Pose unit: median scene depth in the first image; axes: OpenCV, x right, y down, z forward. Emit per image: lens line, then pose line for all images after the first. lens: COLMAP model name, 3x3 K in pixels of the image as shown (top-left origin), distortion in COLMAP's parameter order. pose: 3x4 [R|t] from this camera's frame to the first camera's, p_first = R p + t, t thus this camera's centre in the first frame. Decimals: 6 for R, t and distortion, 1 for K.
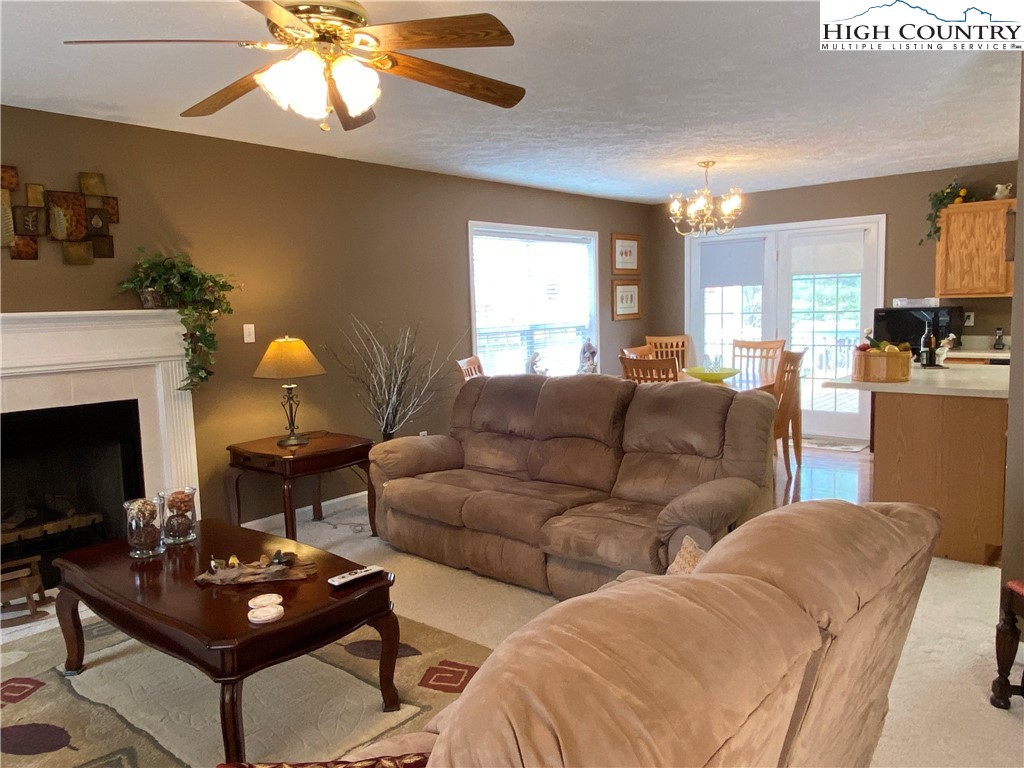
lens RADIAL K [[750.5, 0, 512.0], [0, 750.5, 384.0], [0, 0, 1]] dist [0.055752, -0.064557]
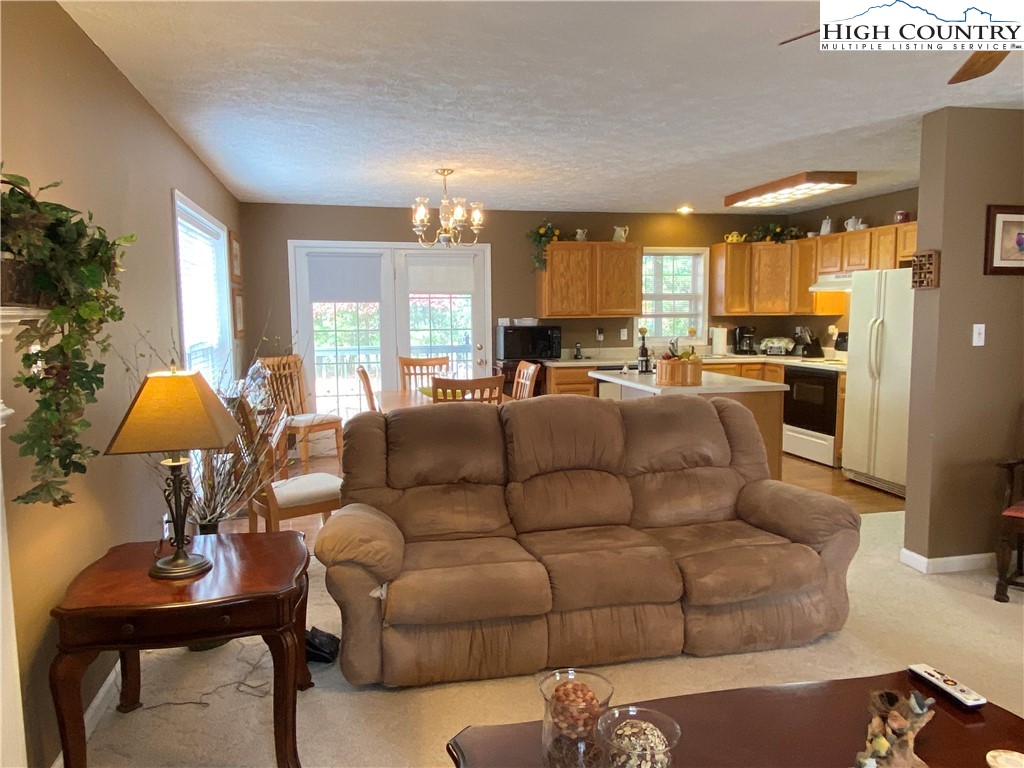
lens RADIAL K [[727.8, 0, 512.0], [0, 727.8, 384.0], [0, 0, 1]] dist [0.066697, -0.000647]
pose [[0.593122, -0.055054, 0.803228, -0.372854], [0.077566, 0.996926, 0.011054, -0.024682], [-0.801368, 0.055747, 0.595569, 0.337551]]
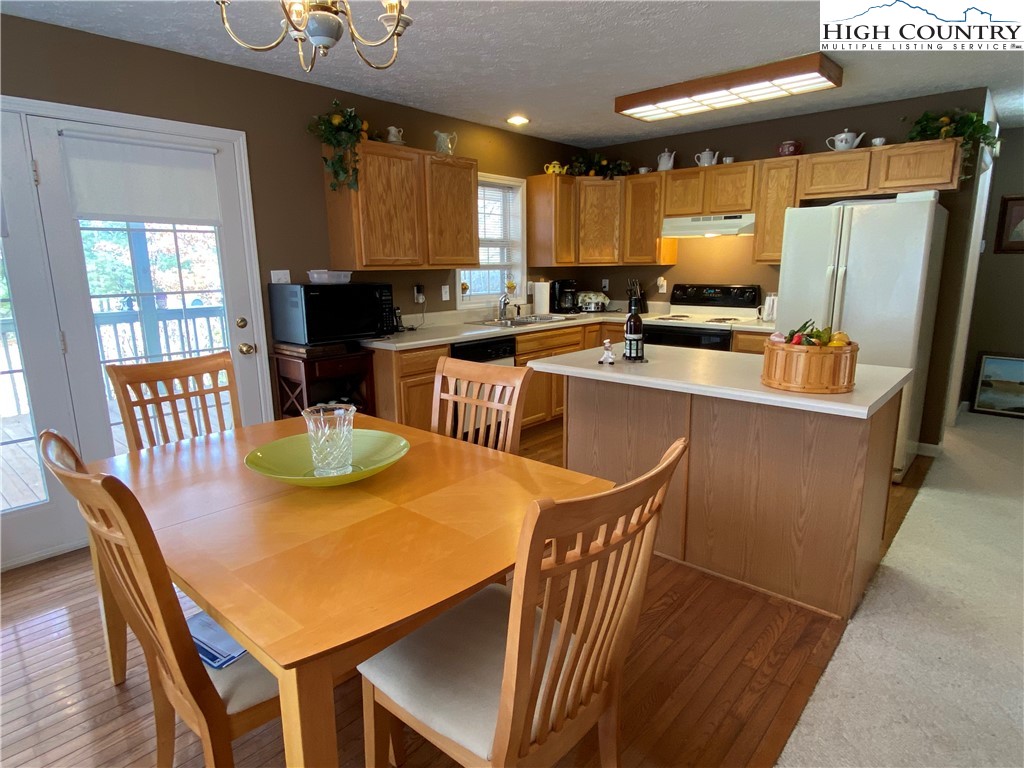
lens RADIAL K [[577.1, 0, 512.0], [0, 577.1, 384.0], [0, 0, 1]] dist [0.050678, -0.059757]
pose [[0.019132, -0.173219, 0.984697, -0.005910], [0.119410, 0.978224, 0.169761, -0.077567], [-0.992661, 0.114335, 0.039399, 0.787208]]
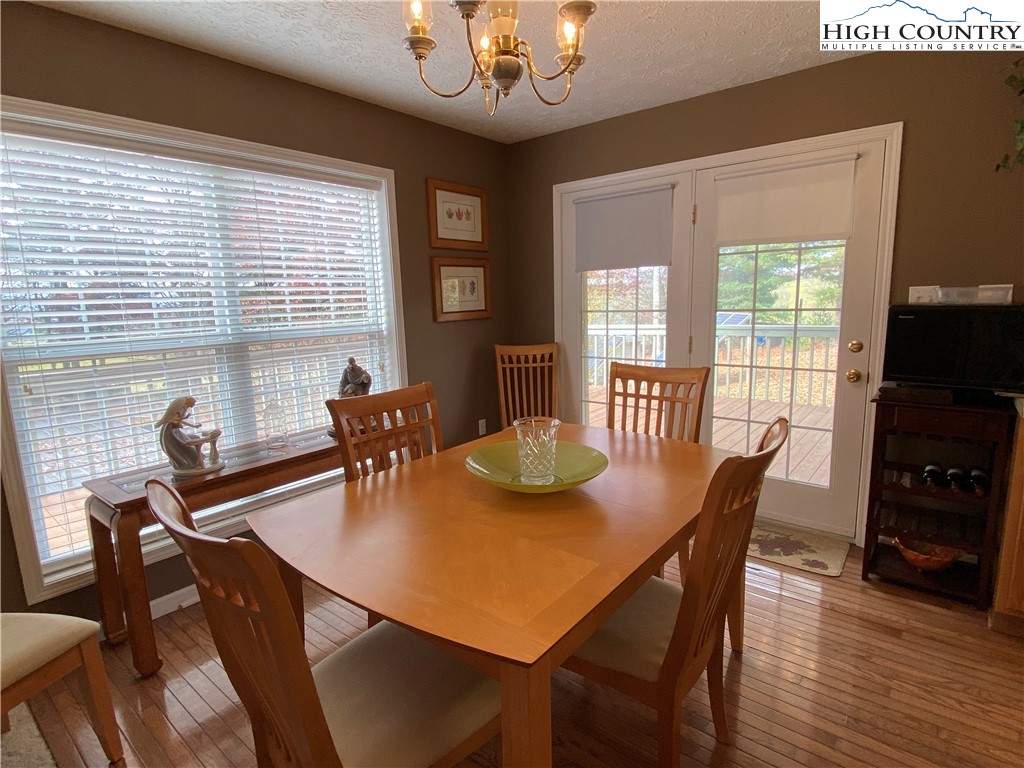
lens RADIAL K [[533.1, 0, 512.0], [0, 533.1, 384.0], [0, 0, 1]] dist [0.003163, 0.000222]
pose [[0.999849, -0.002129, 0.017272, 0.218910], [0.001164, 0.998447, 0.055689, -0.065689], [-0.017364, -0.055661, 0.998299, 0.631112]]
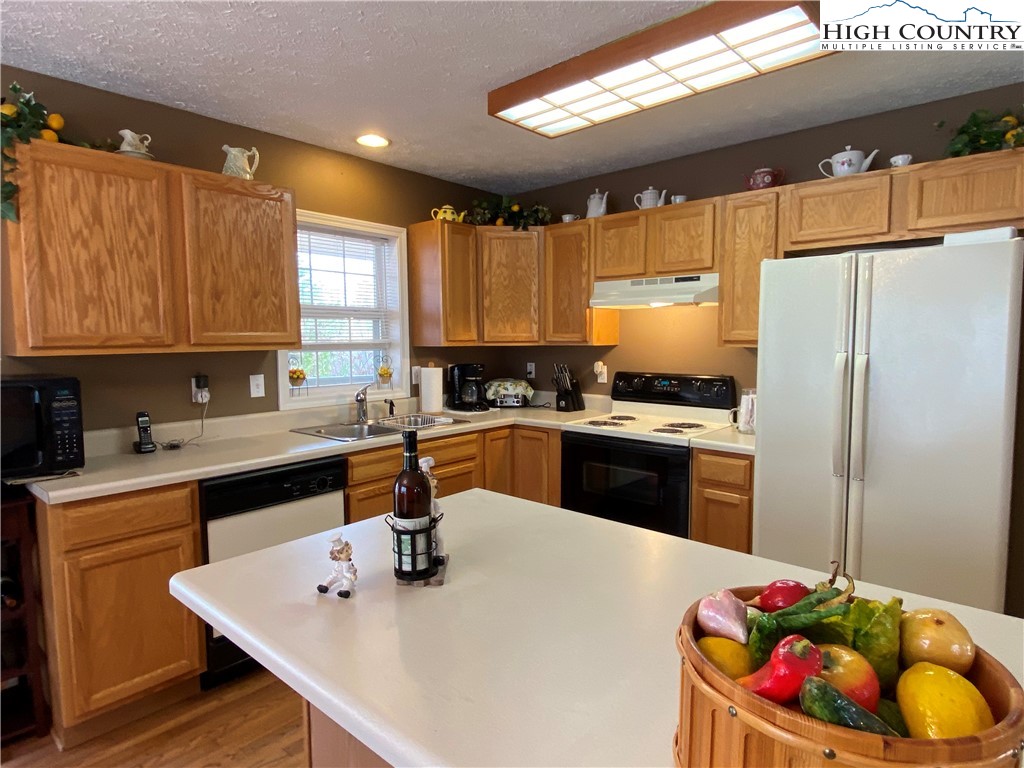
lens RADIAL K [[577.1, 0, 512.0], [0, 577.1, 384.0], [0, 0, 1]] dist [0.050678, -0.059757]
pose [[0.014288, -0.048826, 0.998705, 0.226853], [0.114915, 0.992269, 0.046867, -0.076404], [-0.993273, 0.114097, 0.019788, 0.678240]]
